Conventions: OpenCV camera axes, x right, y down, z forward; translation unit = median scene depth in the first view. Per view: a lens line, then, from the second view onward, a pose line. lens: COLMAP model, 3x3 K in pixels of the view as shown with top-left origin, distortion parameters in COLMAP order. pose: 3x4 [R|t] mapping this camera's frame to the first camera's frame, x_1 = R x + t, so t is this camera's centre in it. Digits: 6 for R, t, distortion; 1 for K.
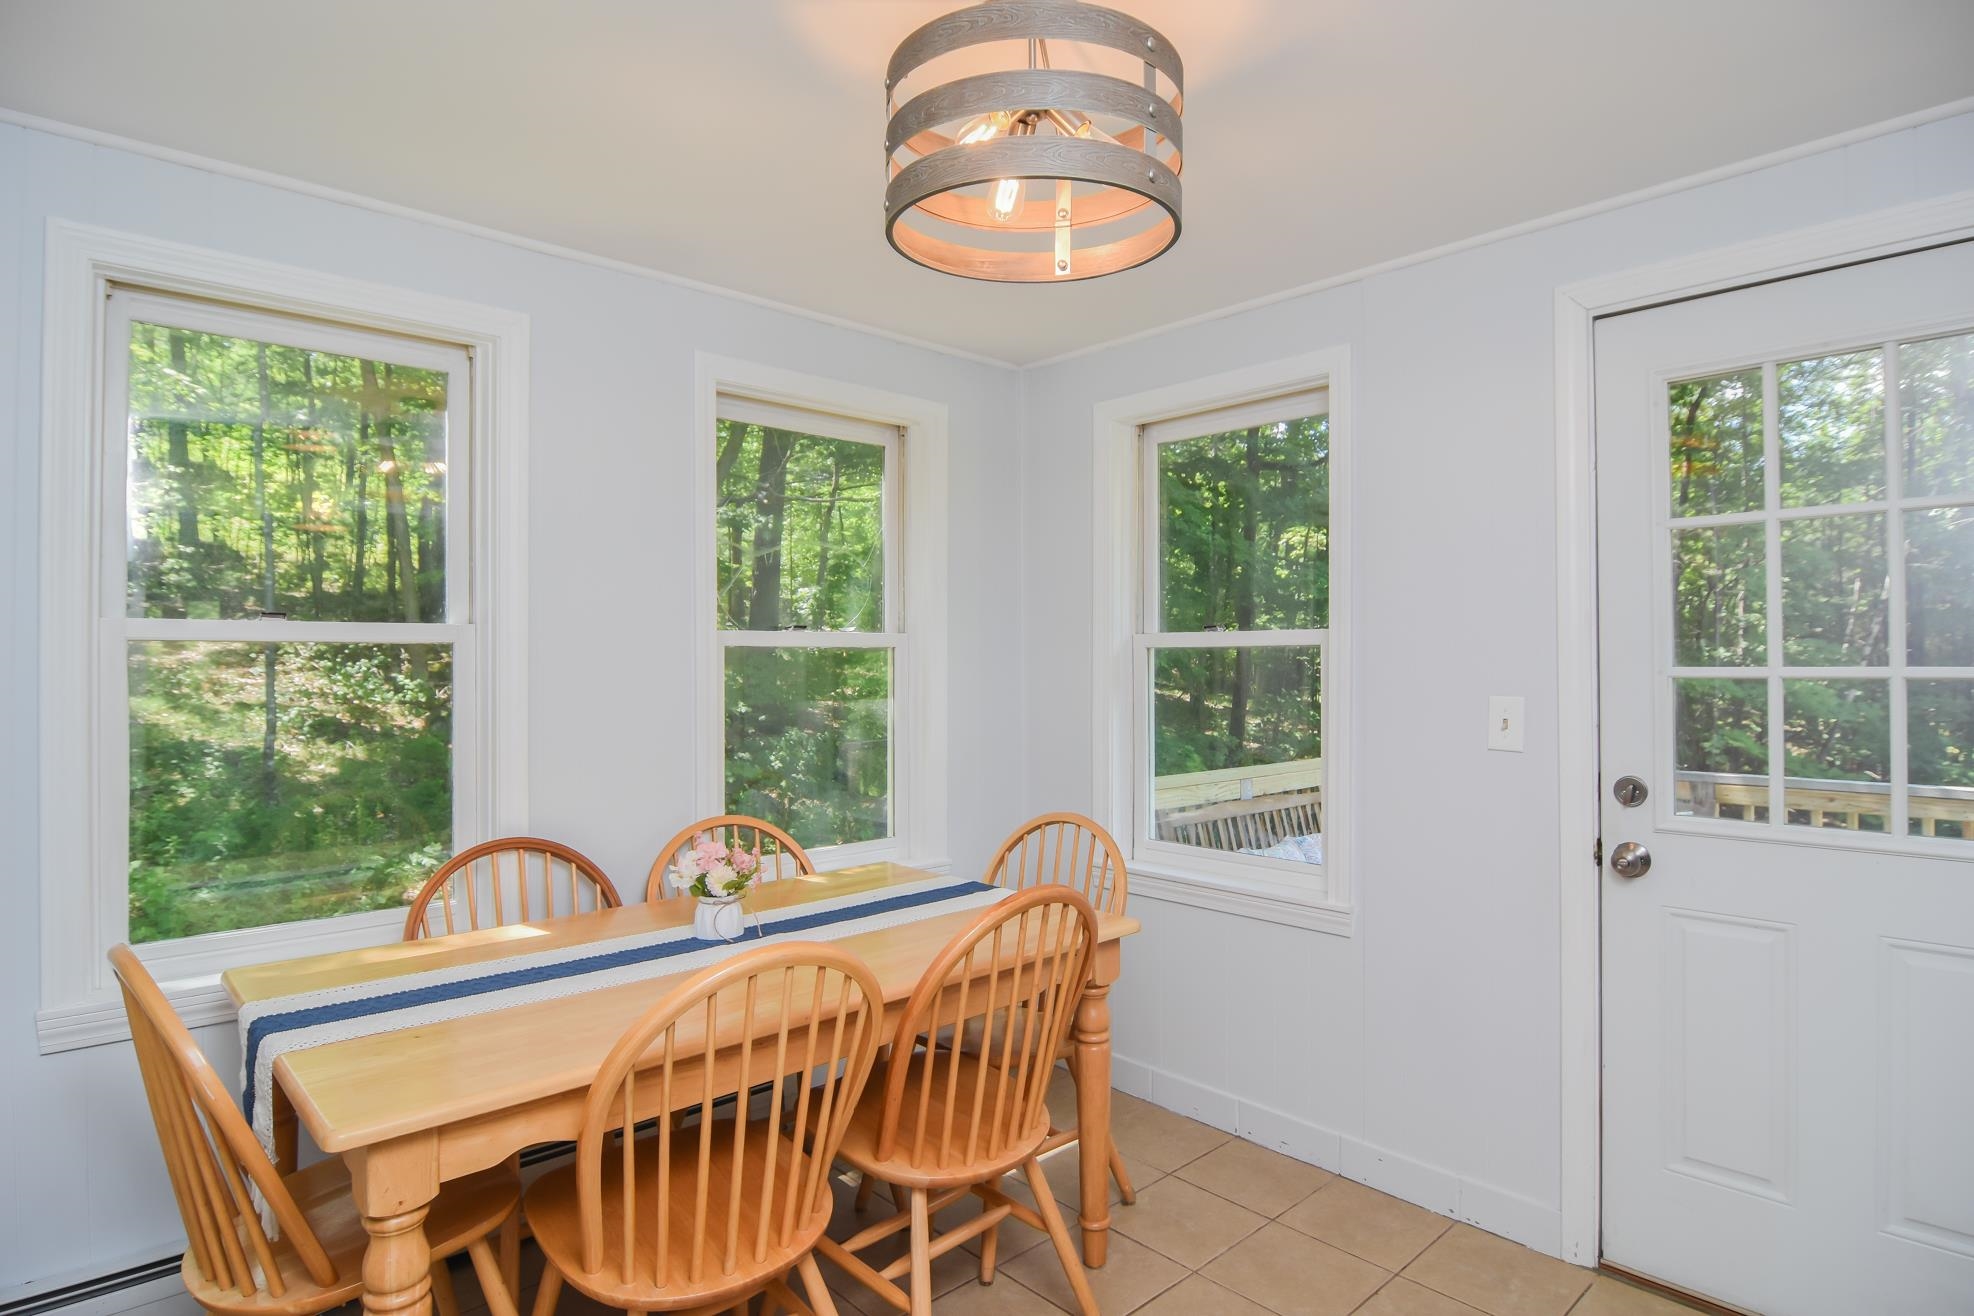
lens RADIAL K [[1061.8, 0, 993.8], [0, 1061.8, 657.8], [0, 0, 1]] dist [-0.000183, -0.017277]
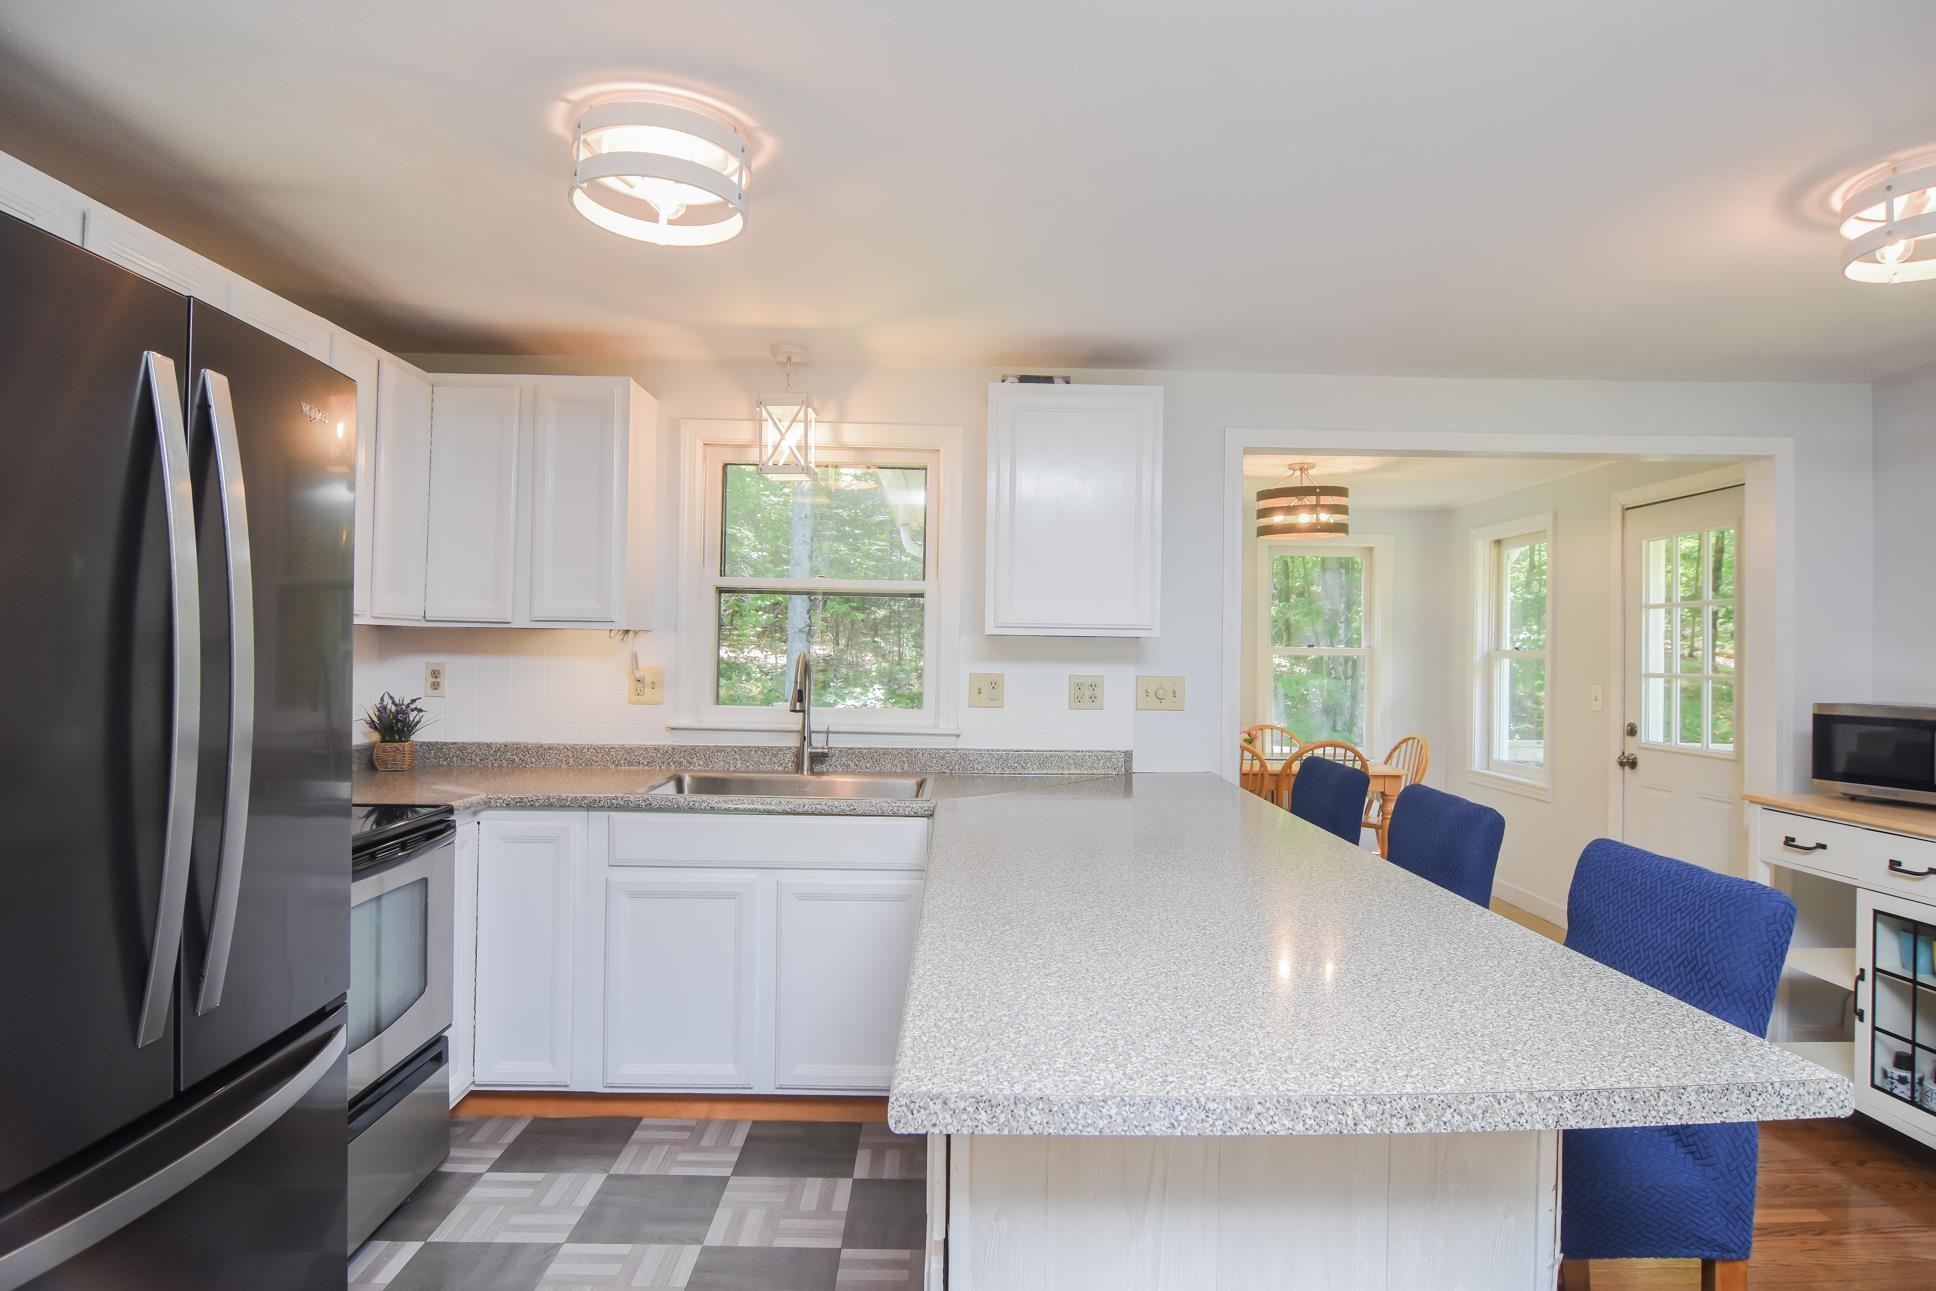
lens RADIAL K [[1041.4, 0, 974.7], [0, 1041.4, 645.3], [0, 0, 1]] dist [-0.000183, -0.017277]
pose [[0.748496, 0.002442, -0.663135, 0.980152], [-0.003242, 0.999995, 0.000023, -0.041664], [0.663132, 0.002132, 0.748500, -1.435779]]
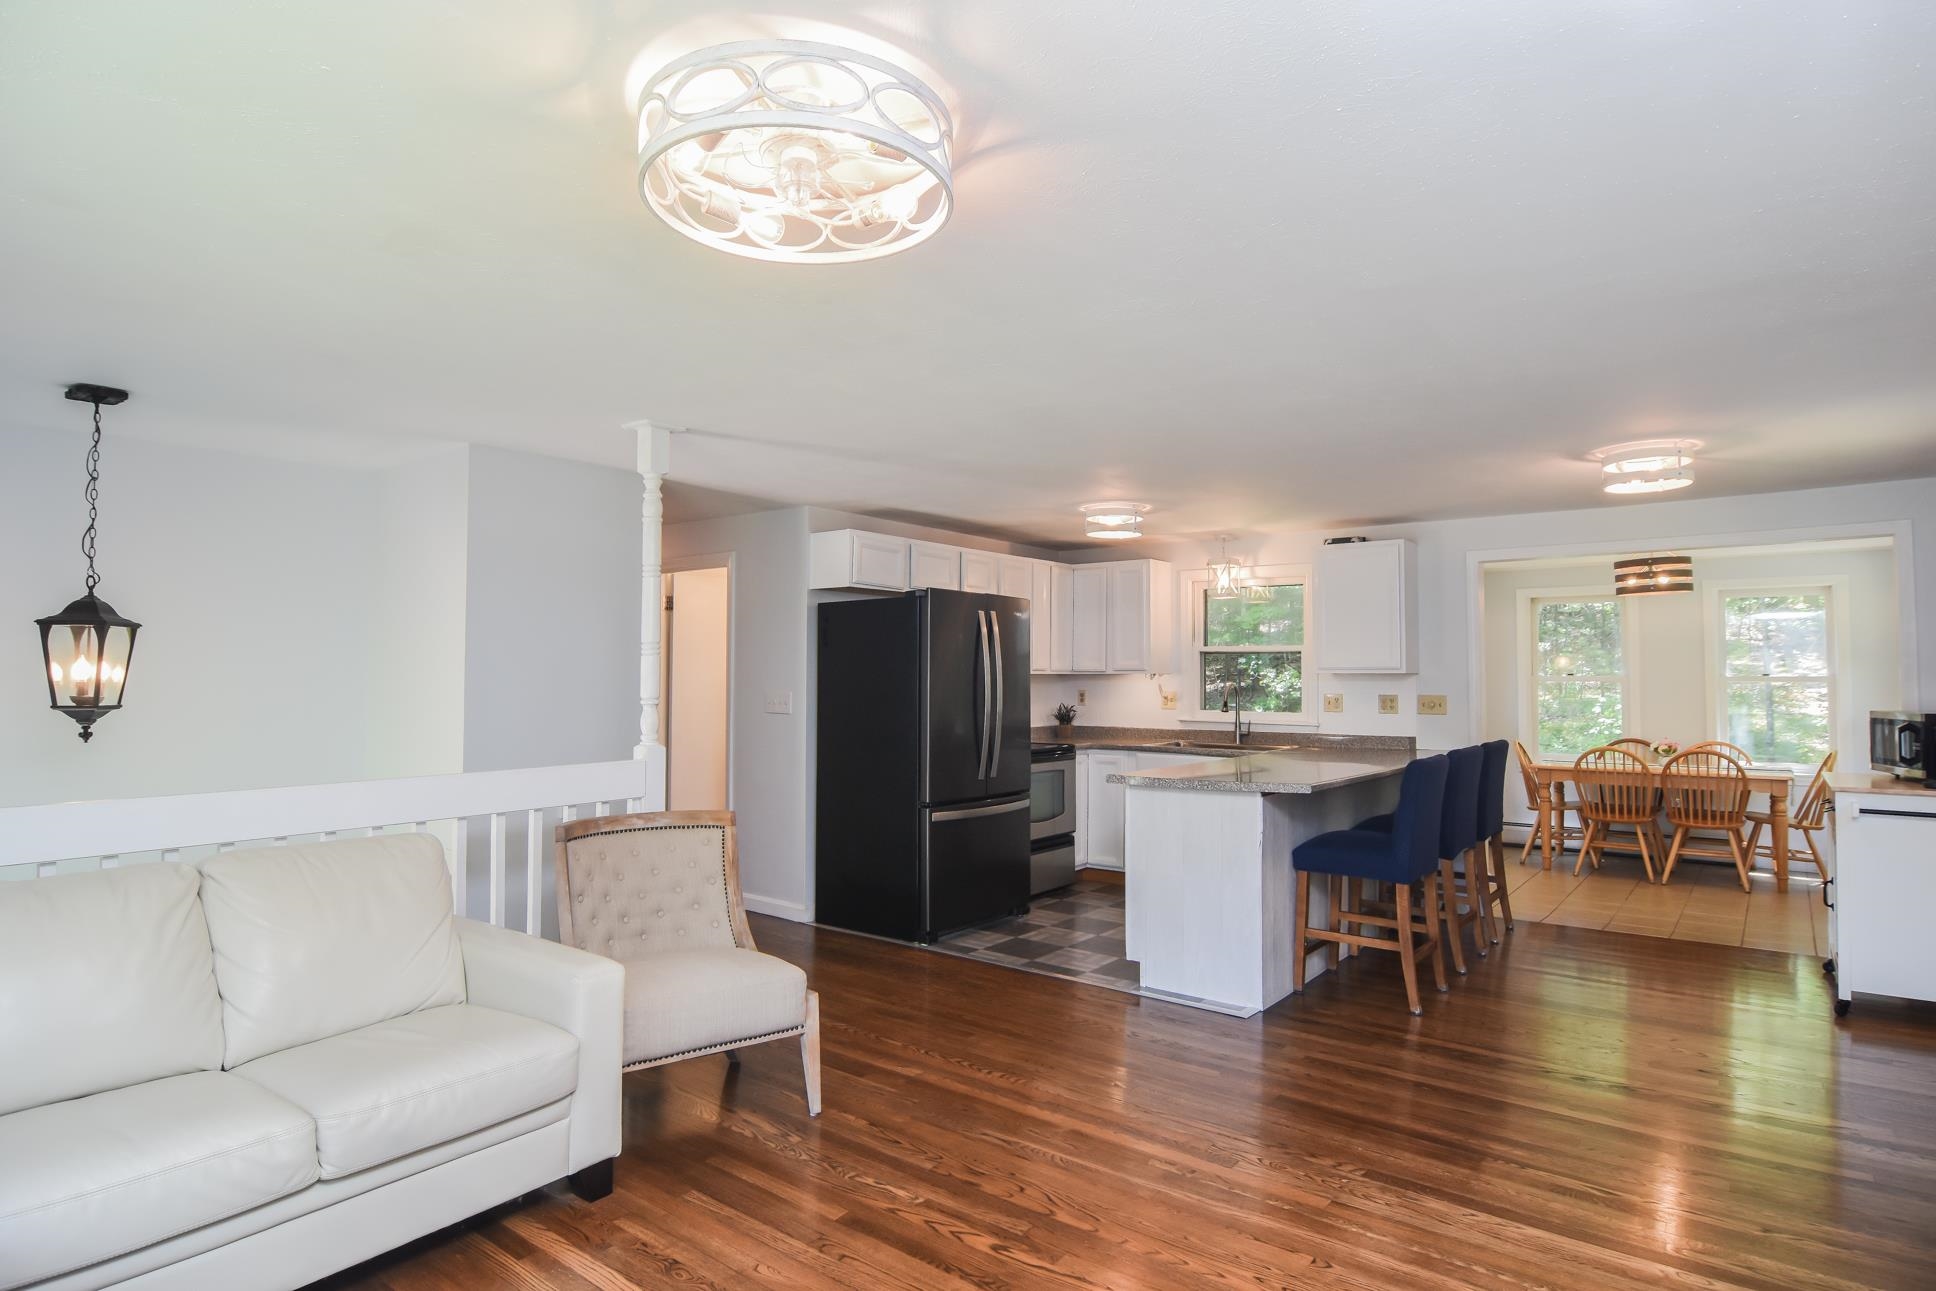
lens RADIAL K [[1041.4, 0, 974.7], [0, 1041.4, 645.3], [0, 0, 1]] dist [-0.000183, -0.017277]
pose [[0.172373, -0.039411, -0.984243, 2.609527], [0.007749, 0.999223, -0.038654, -0.030293], [0.985001, -0.000964, 0.172544, -1.734873]]
